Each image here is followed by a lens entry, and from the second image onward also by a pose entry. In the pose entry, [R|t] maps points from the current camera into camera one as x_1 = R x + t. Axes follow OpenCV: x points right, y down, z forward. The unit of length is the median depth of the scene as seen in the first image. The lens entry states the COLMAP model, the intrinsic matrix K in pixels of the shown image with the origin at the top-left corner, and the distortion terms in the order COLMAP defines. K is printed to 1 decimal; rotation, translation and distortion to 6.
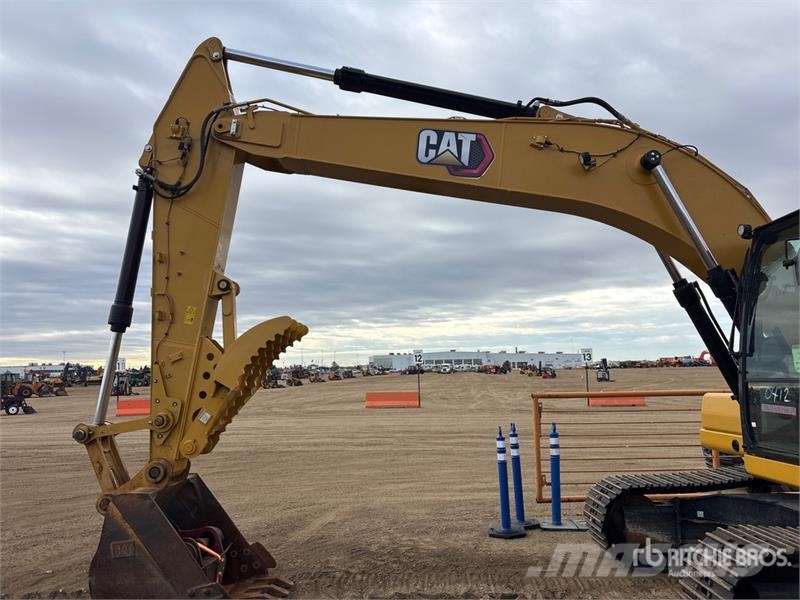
lens RADIAL K [[605.9, 0, 397.5], [0, 605.9, 302.7], [0, 0, 1]] dist [0.010150, -0.001253]
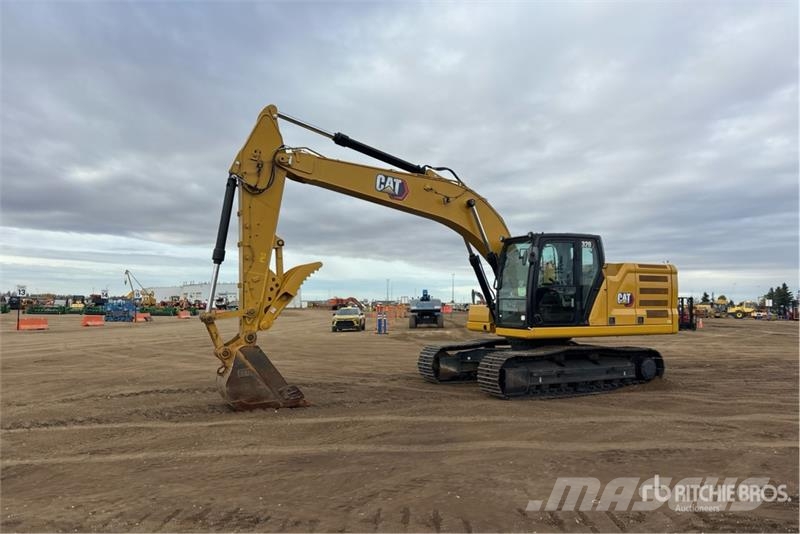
lens RADIAL K [[605.6, 0, 410.2], [0, 605.6, 279.0], [0, 0, 1]] dist [0.005820, -0.002365]
pose [[0.874229, 0.042946, 0.483611, -0.829517], [-0.083395, 0.994559, 0.062433, -0.068043], [-0.478299, -0.094911, 0.873053, -0.864490]]
